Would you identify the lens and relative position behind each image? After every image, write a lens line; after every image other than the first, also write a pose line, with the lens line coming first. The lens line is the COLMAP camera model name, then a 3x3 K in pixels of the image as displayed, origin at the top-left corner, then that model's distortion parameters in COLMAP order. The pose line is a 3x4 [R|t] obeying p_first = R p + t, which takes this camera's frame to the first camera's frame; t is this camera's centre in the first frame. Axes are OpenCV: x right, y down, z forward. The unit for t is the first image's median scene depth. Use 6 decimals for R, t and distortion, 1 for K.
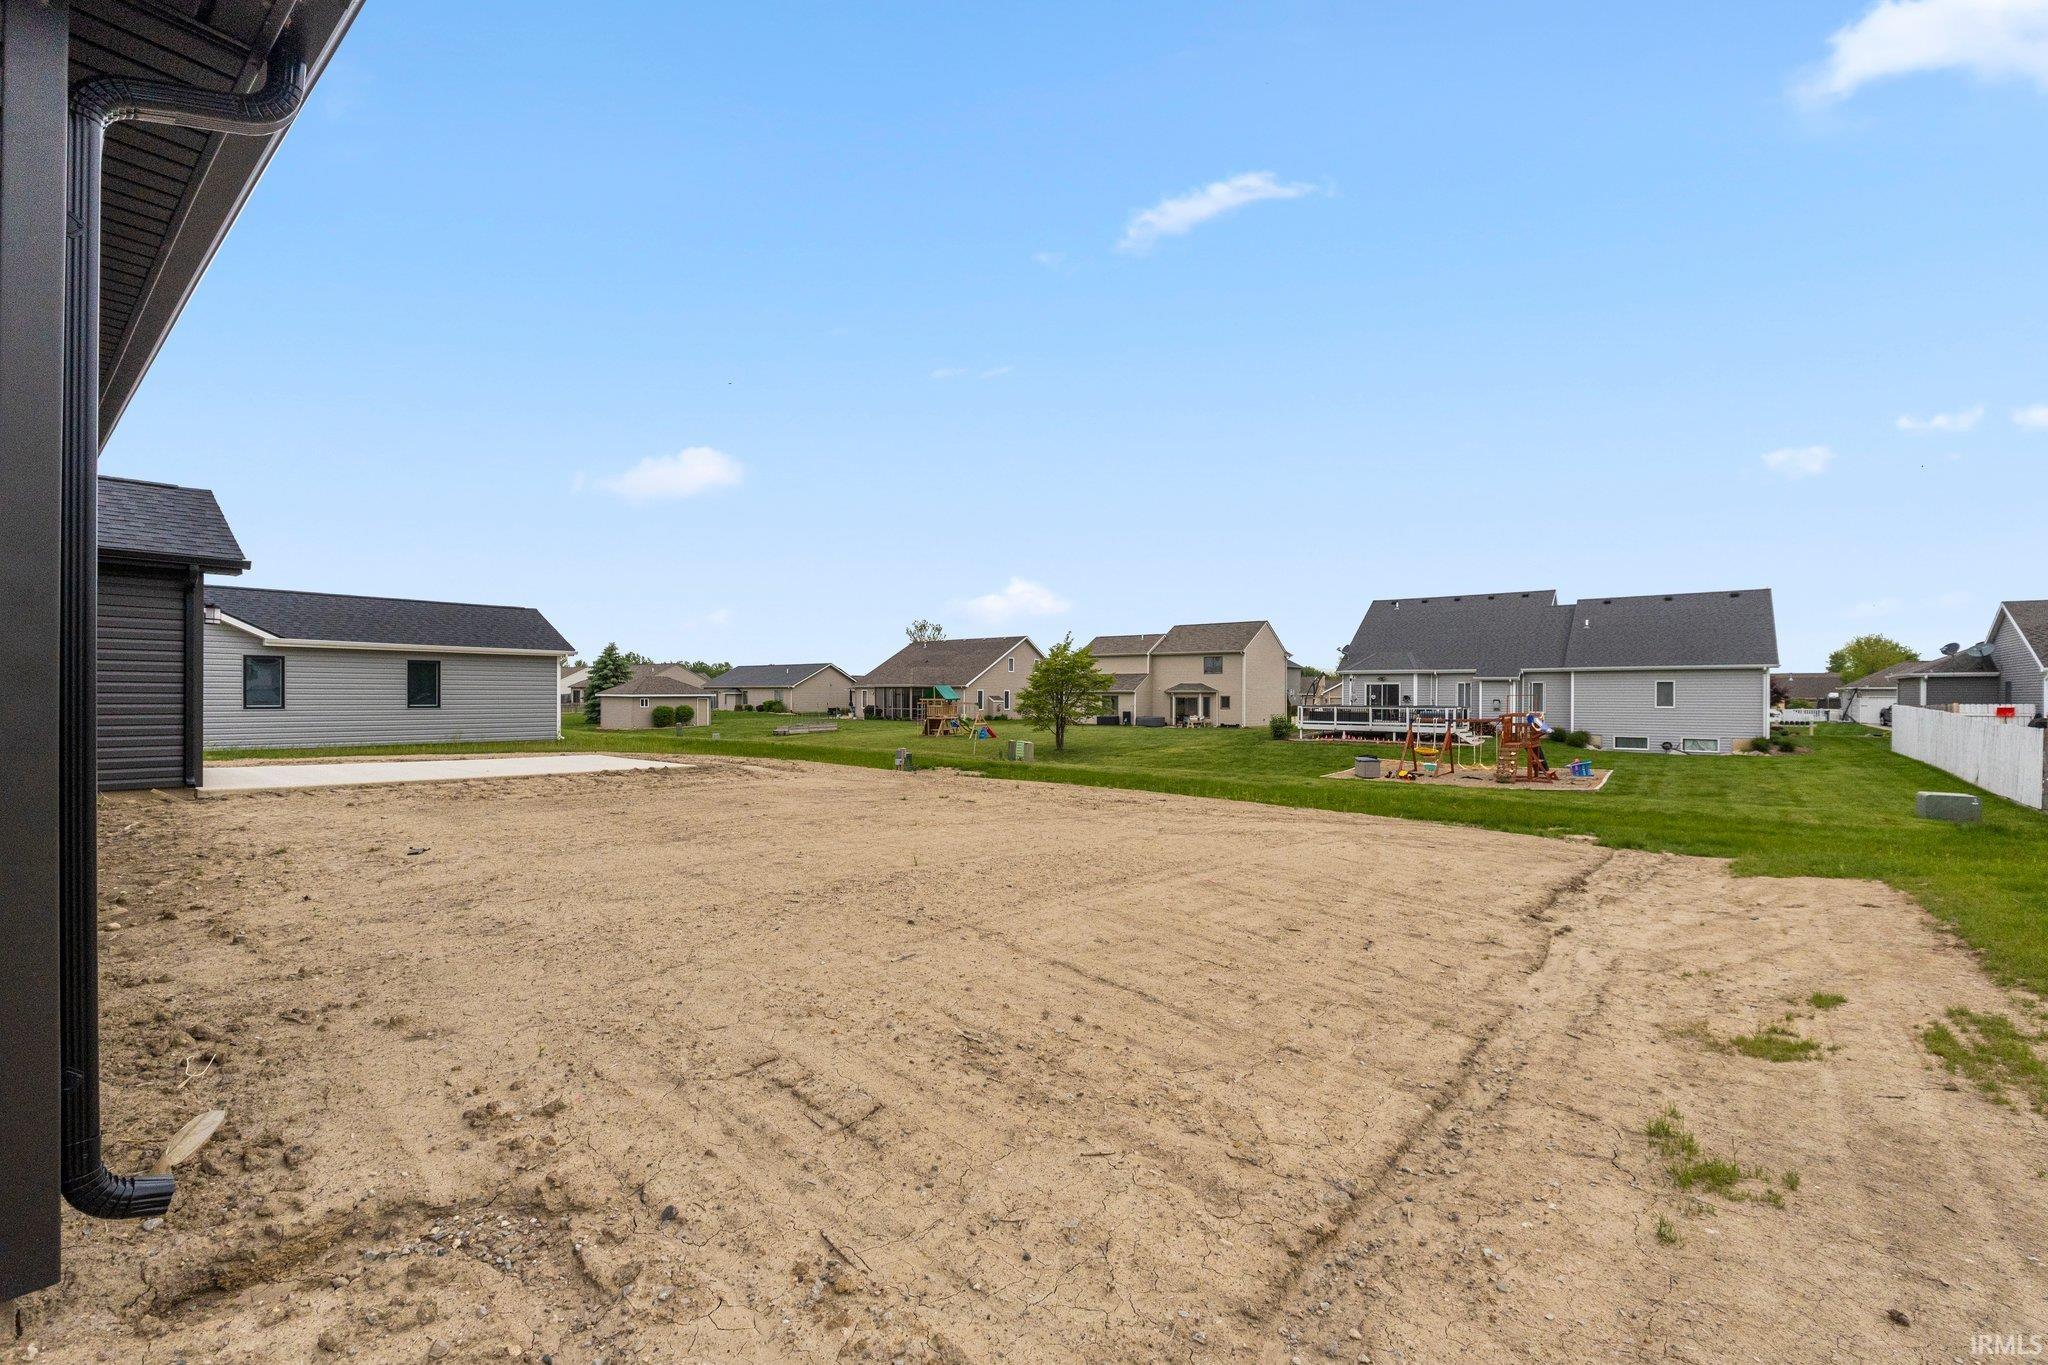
lens RADIAL K [[854.0, 0, 1018.9], [0, 854.0, 694.4], [0, 0, 1]] dist [-0.009738, 0.000519]
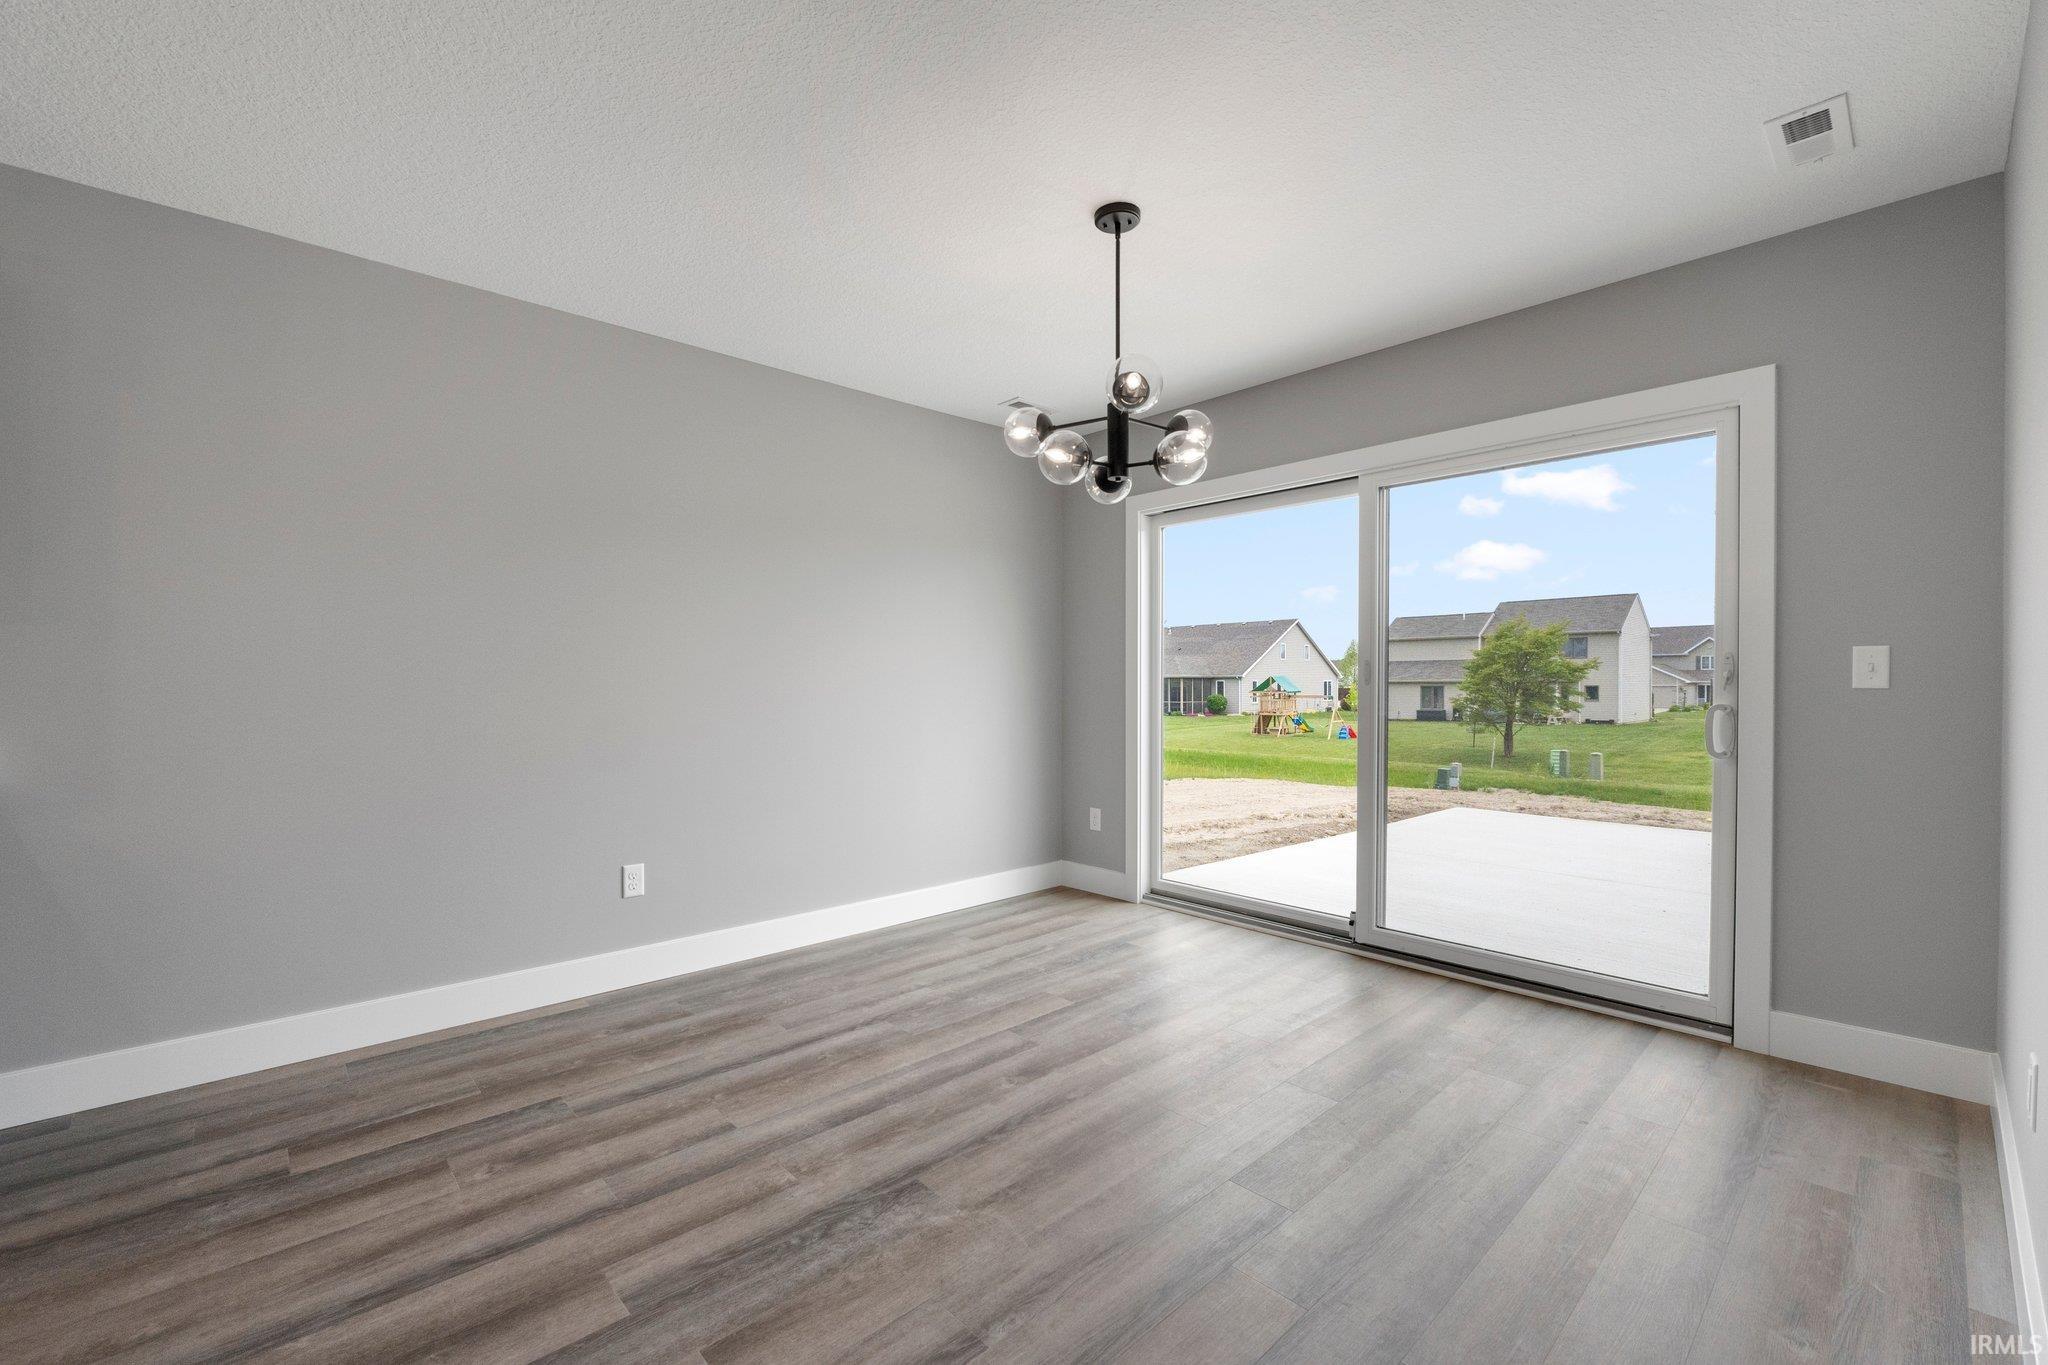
lens RADIAL K [[854.0, 0, 1018.9], [0, 854.0, 694.4], [0, 0, 1]] dist [-0.009738, 0.000519]
pose [[0.989136, -0.004474, -0.146932, -0.239985], [0.006234, 0.999914, 0.011518, -0.003126], [0.146868, -0.012309, 0.989080, 0.143363]]
